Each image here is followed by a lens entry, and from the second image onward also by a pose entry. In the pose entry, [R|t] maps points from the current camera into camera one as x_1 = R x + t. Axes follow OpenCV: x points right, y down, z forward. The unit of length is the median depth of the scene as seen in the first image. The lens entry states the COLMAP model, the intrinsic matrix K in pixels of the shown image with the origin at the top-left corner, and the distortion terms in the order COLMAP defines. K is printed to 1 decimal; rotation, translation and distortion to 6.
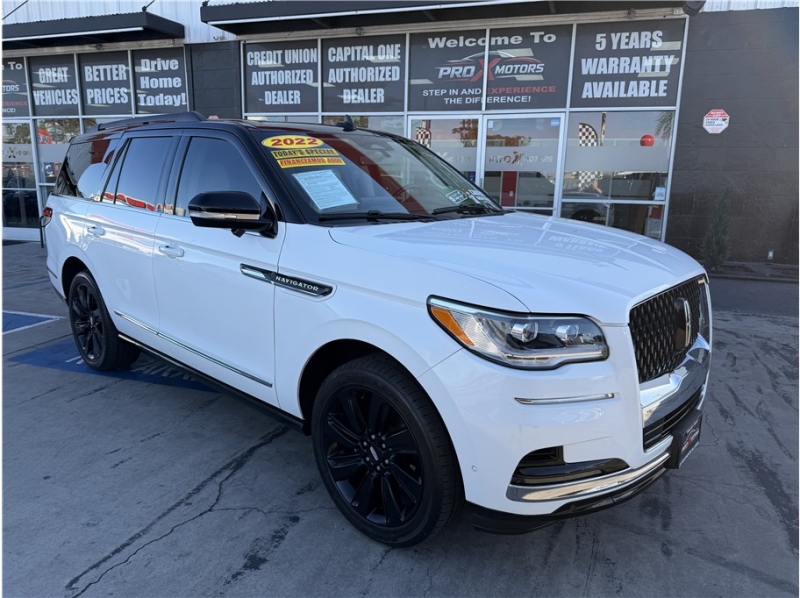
lens RADIAL K [[566.2, 0, 404.2], [0, 566.2, 295.0], [0, 0, 1]] dist [0.007992, -0.017900]
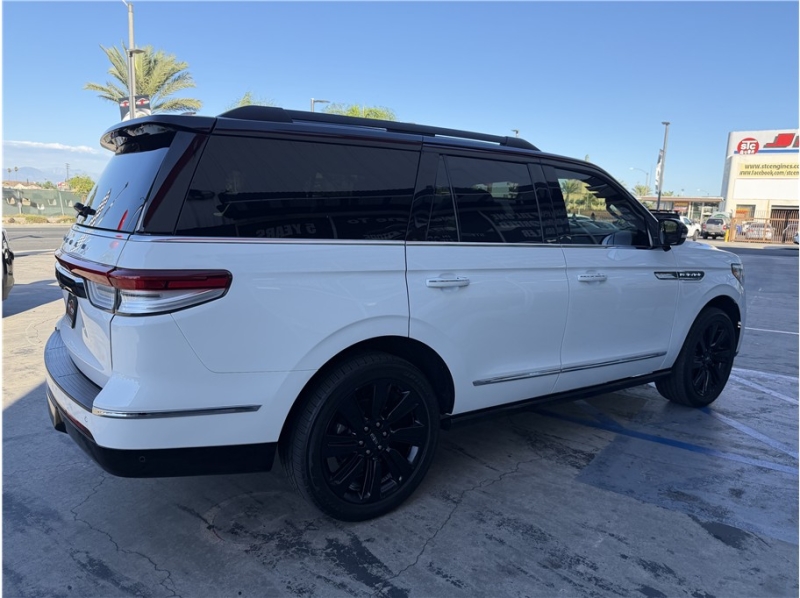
lens RADIAL K [[561.8, 0, 401.4], [0, 561.8, 303.5], [0, 0, 1]] dist [0.015919, -0.026864]
pose [[-0.294757, 0.128424, -0.946903, 0.489462], [-0.231758, 0.951734, 0.201222, -0.123134], [0.927042, 0.278764, -0.250767, 0.670917]]
